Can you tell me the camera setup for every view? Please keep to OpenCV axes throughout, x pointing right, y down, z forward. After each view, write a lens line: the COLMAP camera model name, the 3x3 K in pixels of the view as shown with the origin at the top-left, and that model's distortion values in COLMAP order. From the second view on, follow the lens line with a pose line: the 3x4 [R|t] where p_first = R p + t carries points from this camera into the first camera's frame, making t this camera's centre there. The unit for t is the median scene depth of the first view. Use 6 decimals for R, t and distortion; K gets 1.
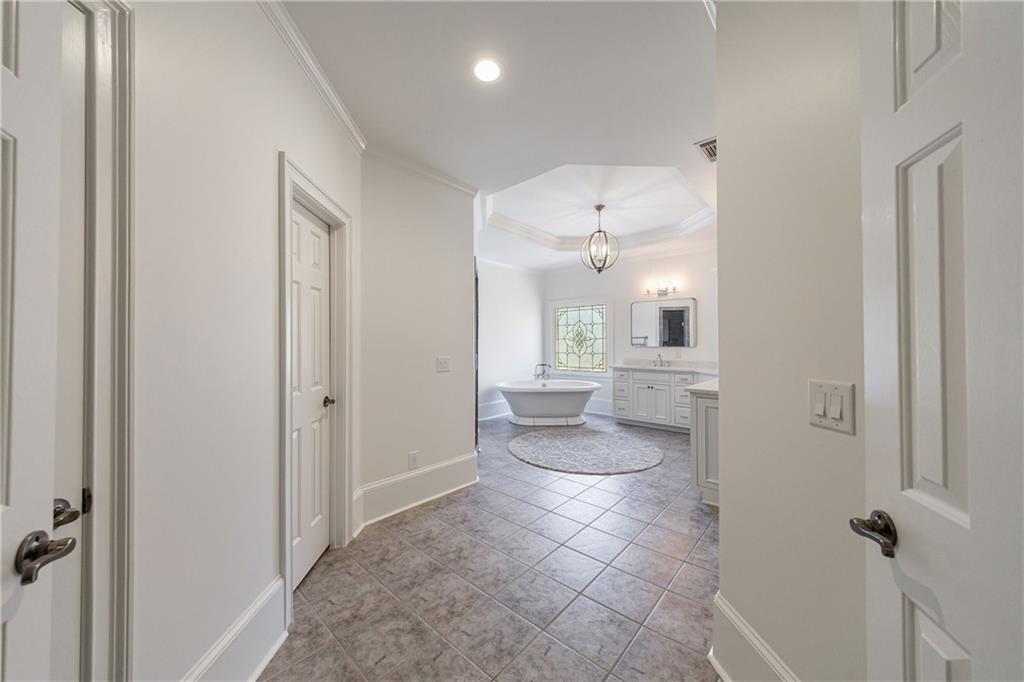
lens RADIAL K [[358.0, 0, 511.9], [0, 358.0, 340.2], [0, 0, 1]] dist [-0.007132, 0.000163]
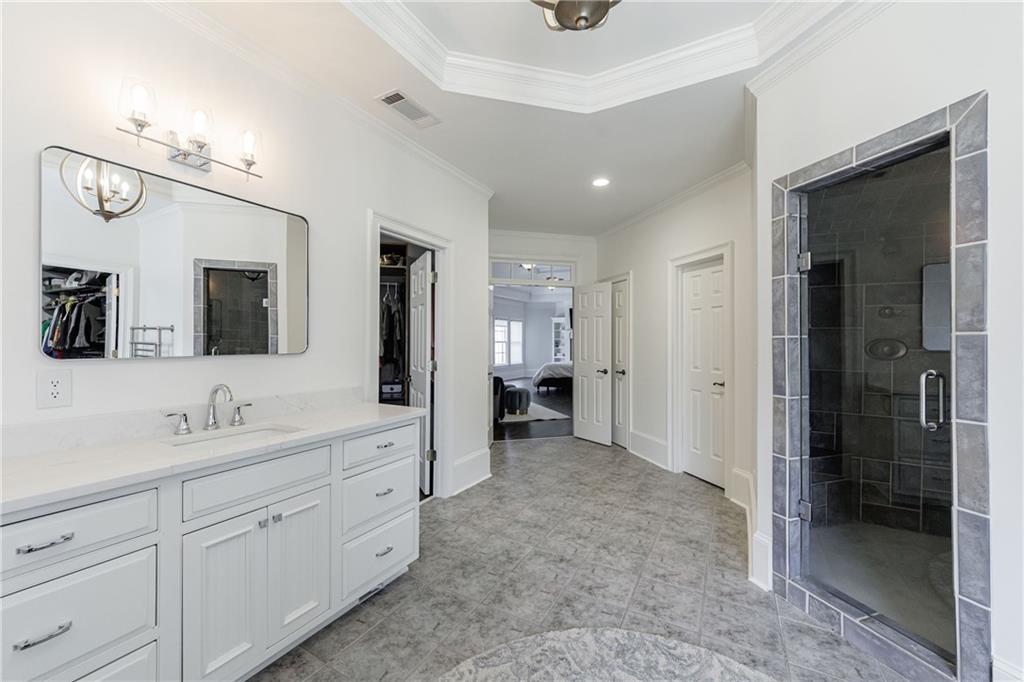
lens RADIAL K [[411.5, 0, 511.3], [0, 411.5, 341.3], [0, 0, 1]] dist [-0.000003, -0.000001]
pose [[-0.975126, -0.003626, -0.221622, 0.566013], [-0.001148, 0.999935, -0.011311, 0.015880], [0.221648, -0.010775, -0.975067, 2.025999]]
